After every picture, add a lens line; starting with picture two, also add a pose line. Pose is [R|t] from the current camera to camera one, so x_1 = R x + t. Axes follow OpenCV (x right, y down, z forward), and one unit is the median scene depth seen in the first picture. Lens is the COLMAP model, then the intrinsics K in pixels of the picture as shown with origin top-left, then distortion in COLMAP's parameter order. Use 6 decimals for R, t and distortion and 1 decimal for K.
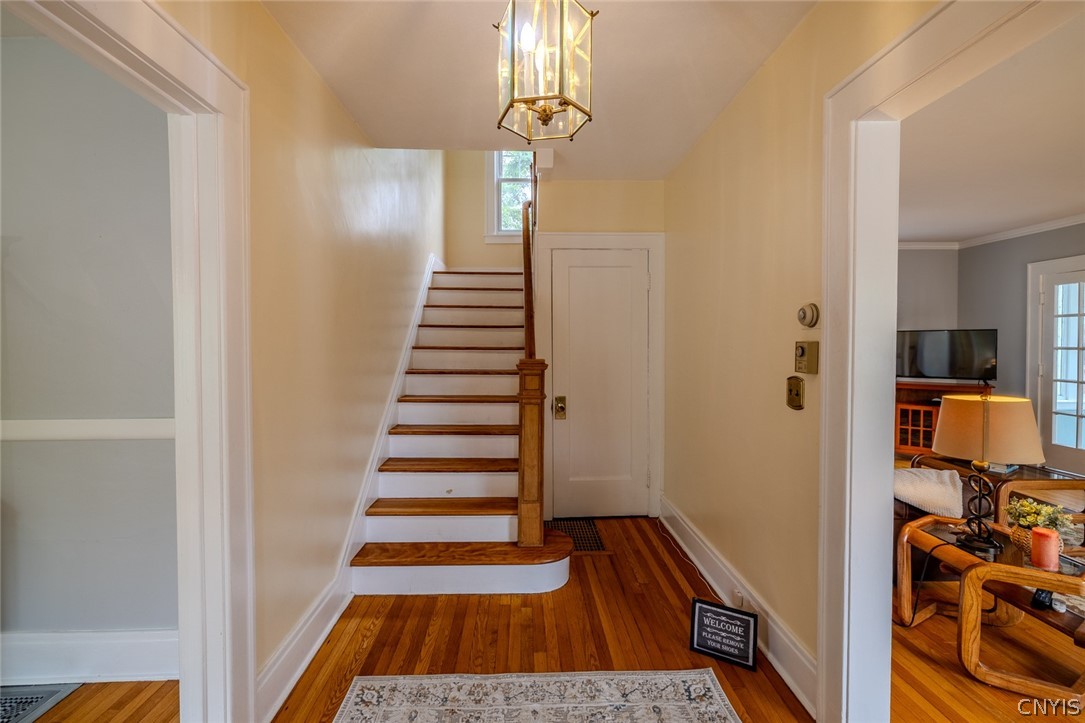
lens RADIAL K [[459.7, 0, 541.6], [0, 459.7, 353.3], [0, 0, 1]] dist [-0.002017, 0.000776]
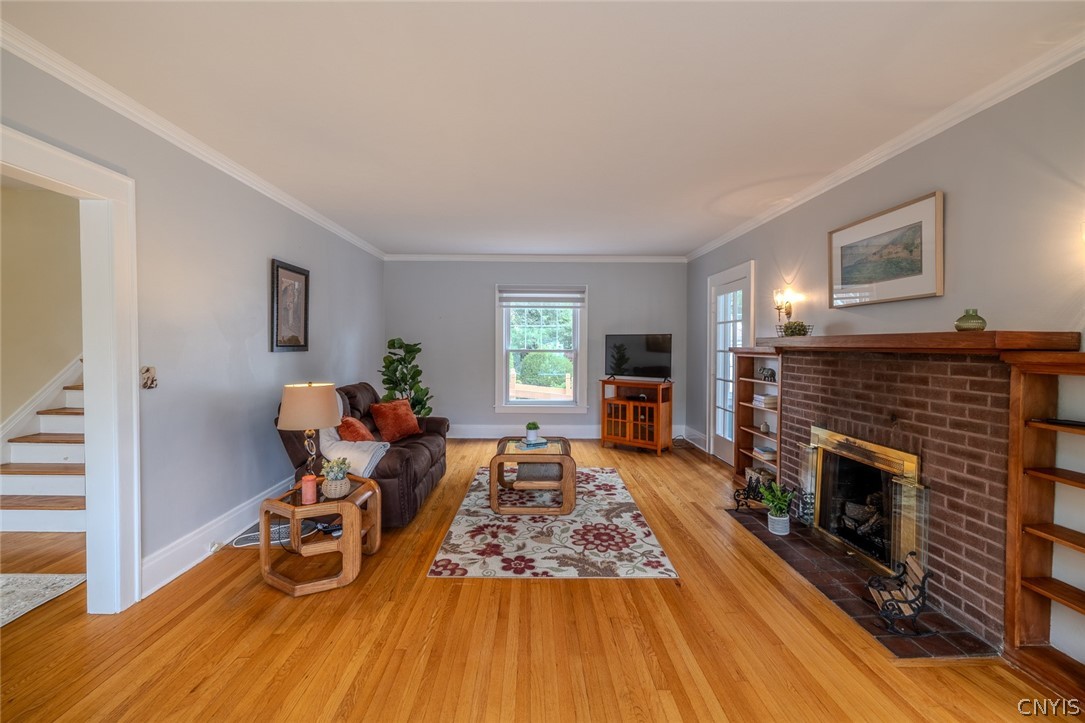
lens RADIAL K [[459.7, 0, 527.1], [0, 459.7, 351.9], [0, 0, 1]] dist [-0.002017, 0.000776]
pose [[0.999756, 0.003017, -0.021868, 0.678115], [-0.003172, 0.999970, -0.007039, 0.001977], [0.021846, 0.007106, 0.999736, -0.165048]]
